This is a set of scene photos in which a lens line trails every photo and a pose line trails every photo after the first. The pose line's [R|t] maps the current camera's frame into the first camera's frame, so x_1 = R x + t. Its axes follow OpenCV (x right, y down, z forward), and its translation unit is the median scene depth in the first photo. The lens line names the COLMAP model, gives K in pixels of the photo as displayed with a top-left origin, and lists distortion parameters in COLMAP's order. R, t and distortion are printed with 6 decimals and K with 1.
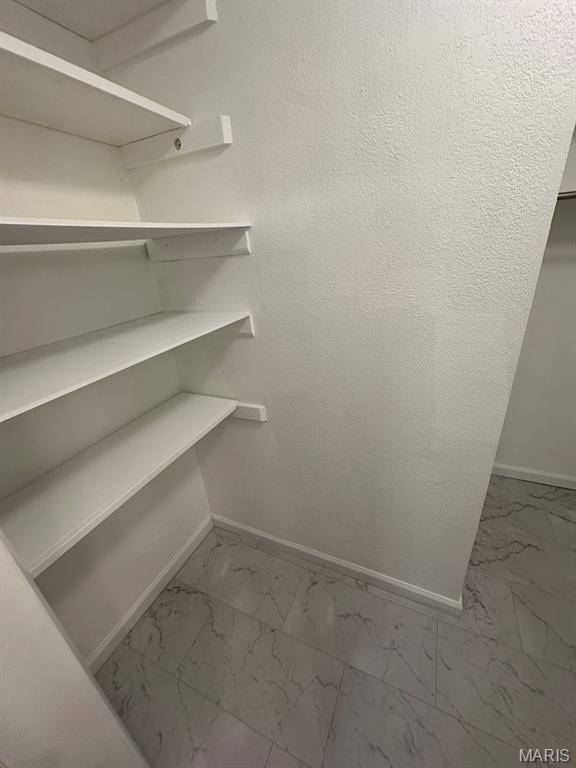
lens RADIAL K [[307.0, 0, 288.0], [0, 307.0, 384.0], [0, 0, 1]] dist [-0.002424, 0.000053]
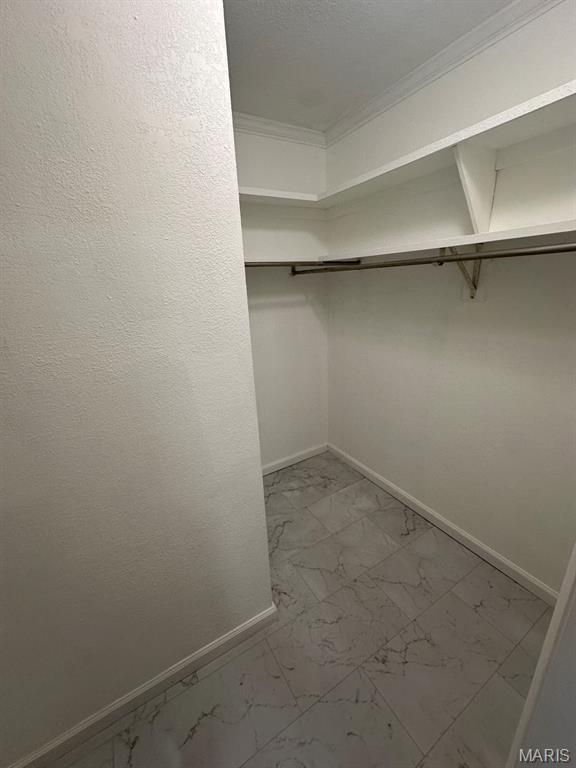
lens RADIAL K [[307.0, 0, 288.0], [0, 307.0, 384.0], [0, 0, 1]] dist [-0.002424, 0.000053]
pose [[0.564056, -0.216443, 0.796865, -0.132853], [0.342076, 0.939581, 0.013071, -0.036146], [-0.751549, 0.265216, 0.604016, 0.098463]]
